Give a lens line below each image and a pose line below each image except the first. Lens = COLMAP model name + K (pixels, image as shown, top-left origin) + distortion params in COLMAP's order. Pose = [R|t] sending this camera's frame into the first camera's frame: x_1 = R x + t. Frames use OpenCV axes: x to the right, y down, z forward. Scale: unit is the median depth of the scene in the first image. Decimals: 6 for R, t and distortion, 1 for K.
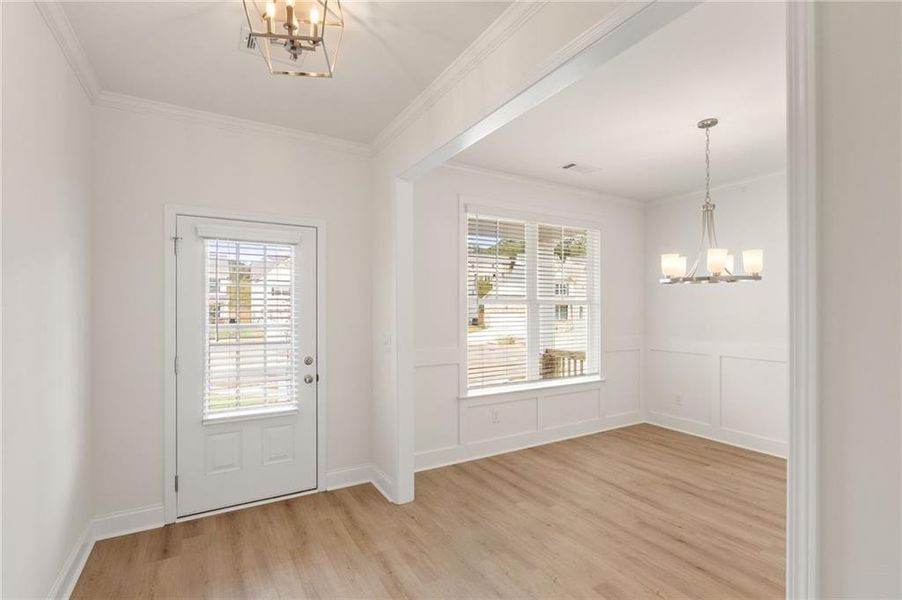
lens RADIAL K [[420.6, 0, 453.8], [0, 420.6, 303.7], [0, 0, 1]] dist [0.001434, 0.000221]
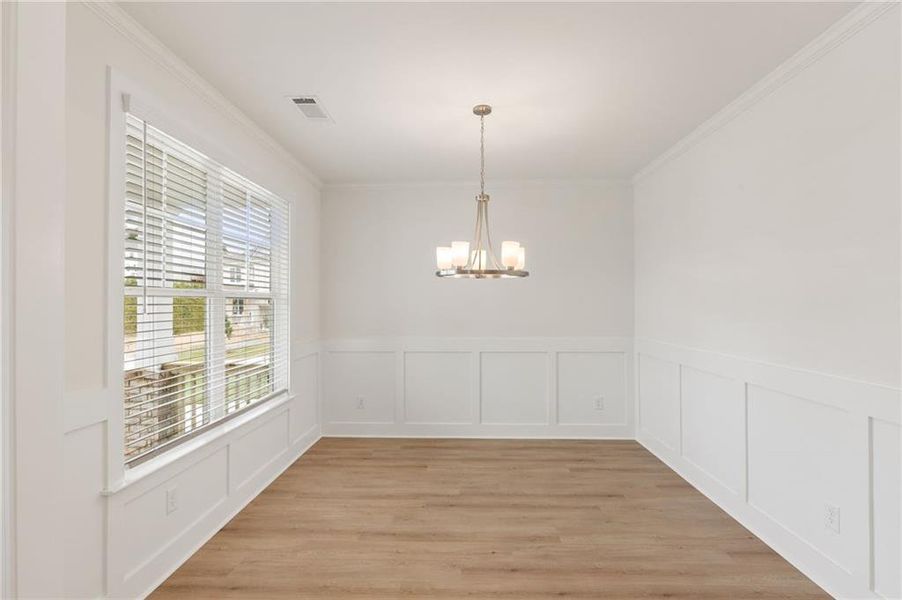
lens RADIAL K [[423.8, 0, 451.5], [0, 423.8, 297.6], [0, 0, 1]] dist [-0.000969, -0.000375]
pose [[0.541808, 0.012201, 0.840413, -0.223275], [-0.007488, 0.999925, -0.009689, 0.005571], [-0.840469, -0.001044, 0.541859, 0.509390]]
